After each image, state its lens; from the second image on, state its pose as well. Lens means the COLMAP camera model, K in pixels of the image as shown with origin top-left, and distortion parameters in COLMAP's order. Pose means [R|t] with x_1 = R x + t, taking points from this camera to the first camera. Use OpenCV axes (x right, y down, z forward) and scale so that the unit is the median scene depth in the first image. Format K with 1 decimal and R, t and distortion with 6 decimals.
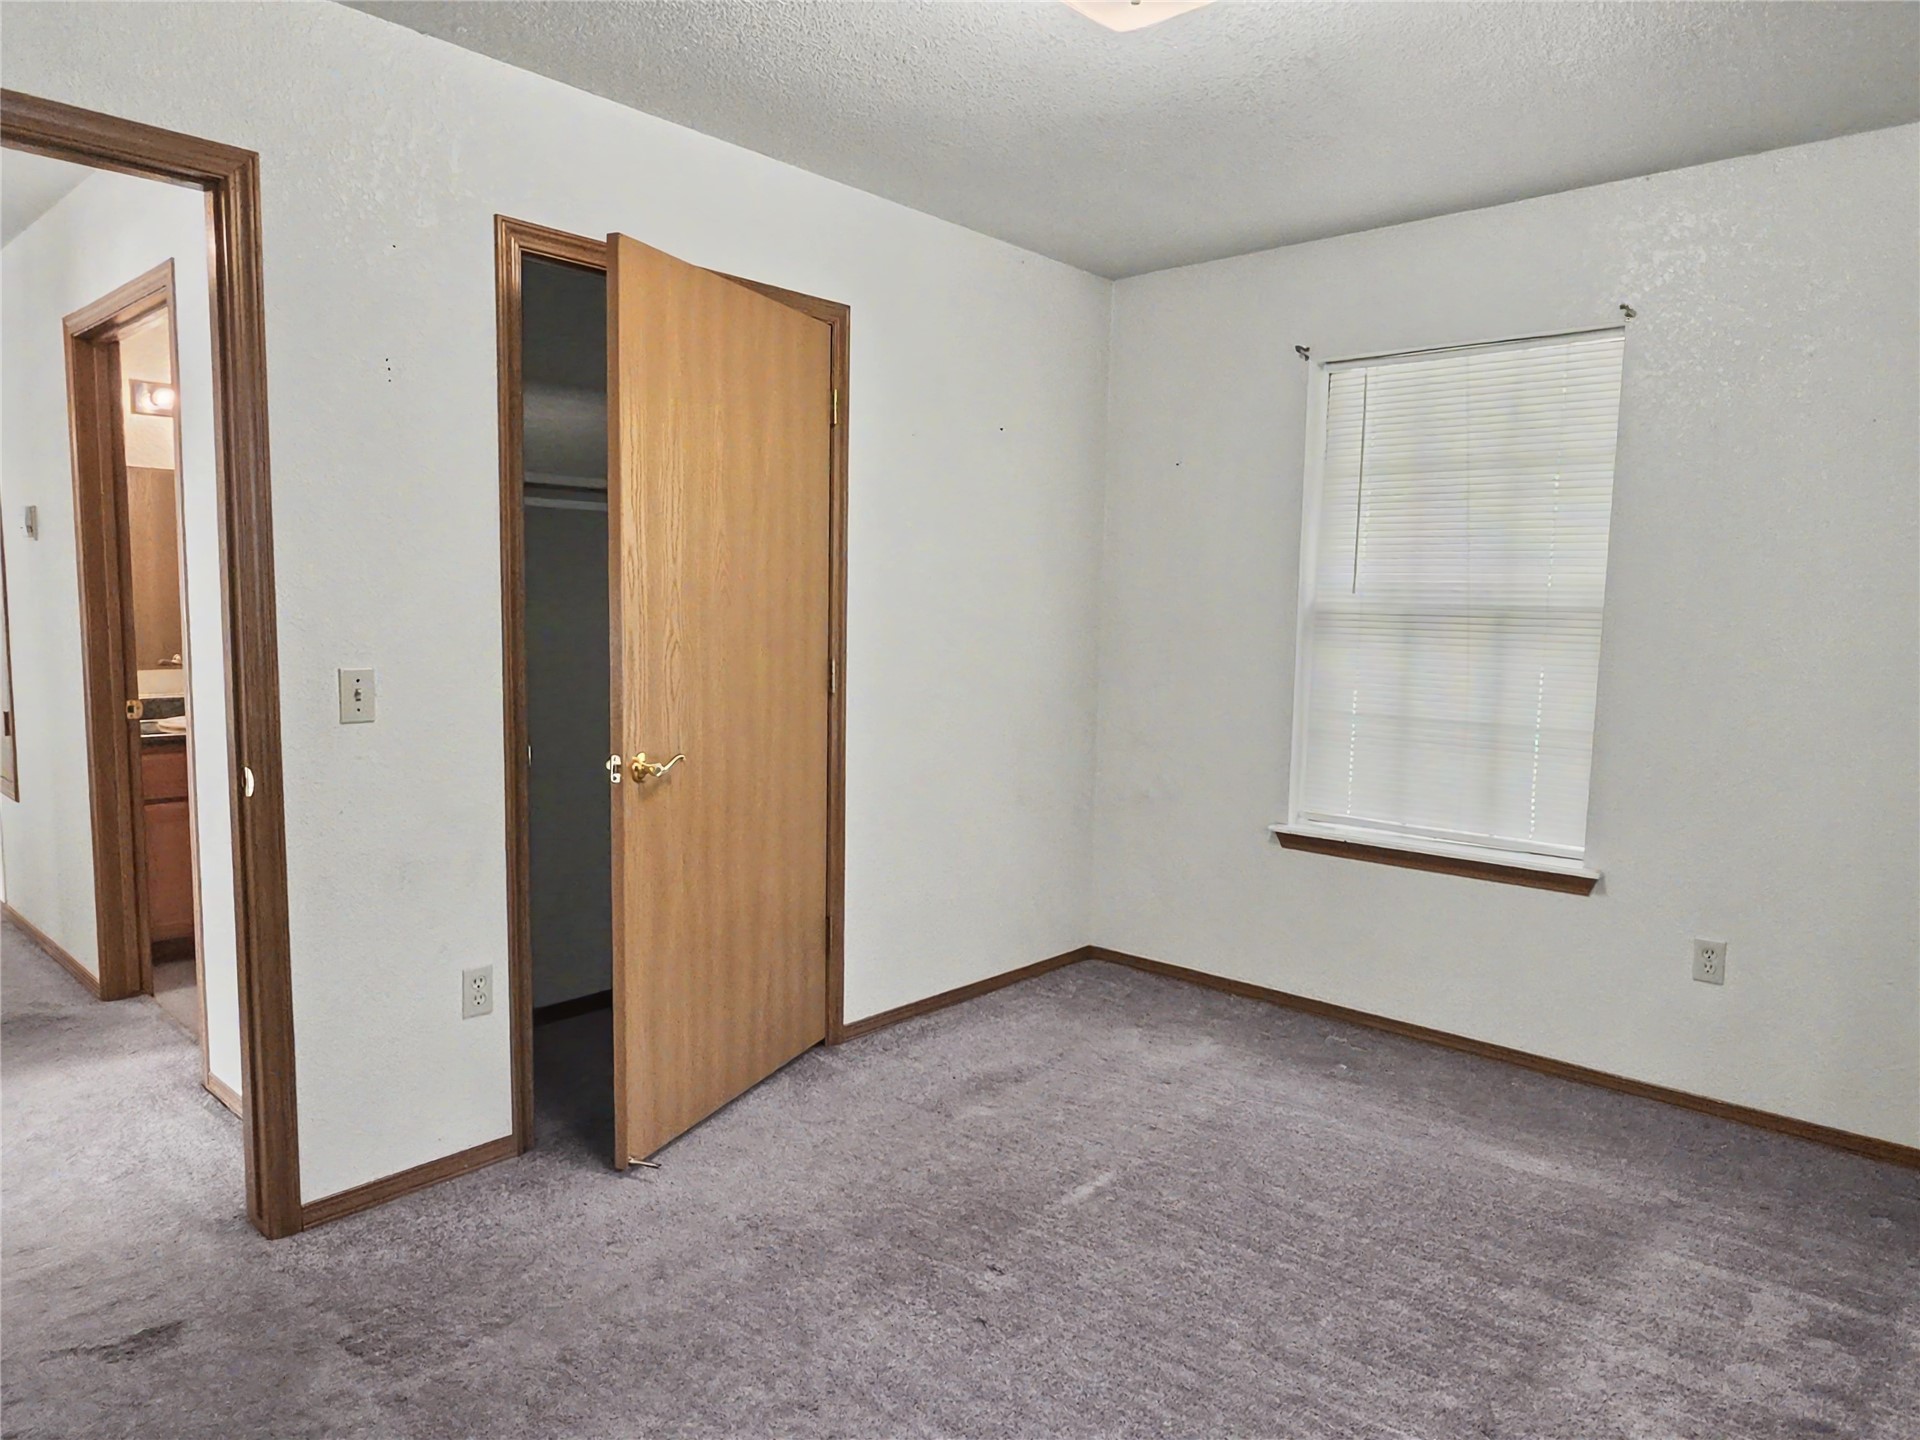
lens RADIAL K [[1215.0, 0, 965.3], [0, 1215.0, 718.0], [0, 0, 1]] dist [0.000777, -0.000080]
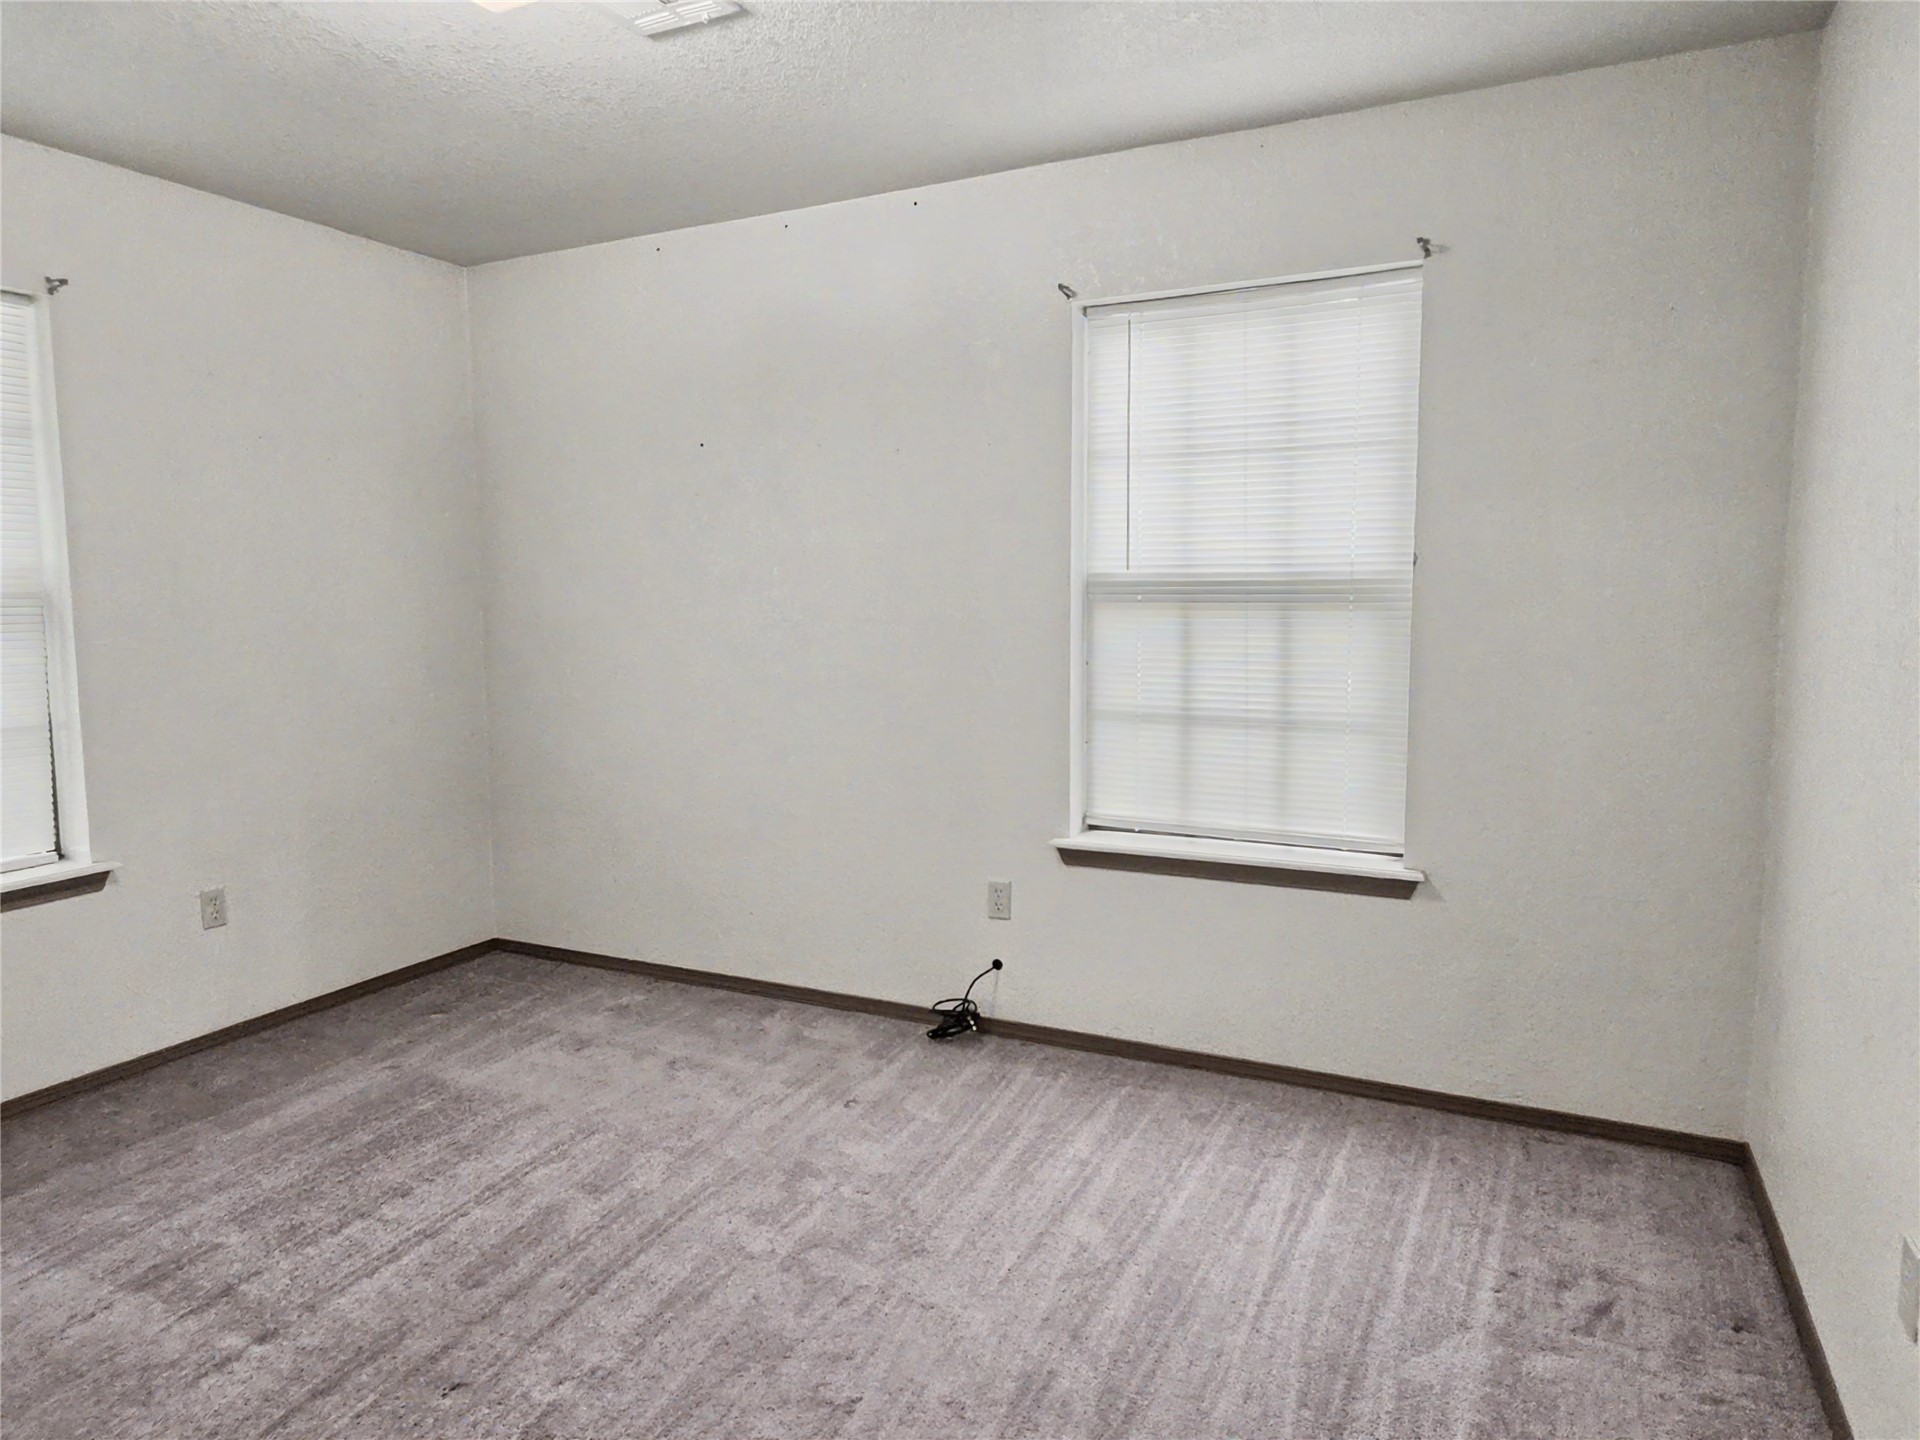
lens RADIAL K [[1217.0, 0, 958.8], [0, 1217.0, 718.4], [0, 0, 1]] dist [0.000438, -0.001744]
pose [[-0.268540, -0.119457, 0.955833, -0.661726], [0.097460, 0.983820, 0.150335, -0.076886], [-0.958326, 0.133526, -0.252553, 0.653501]]
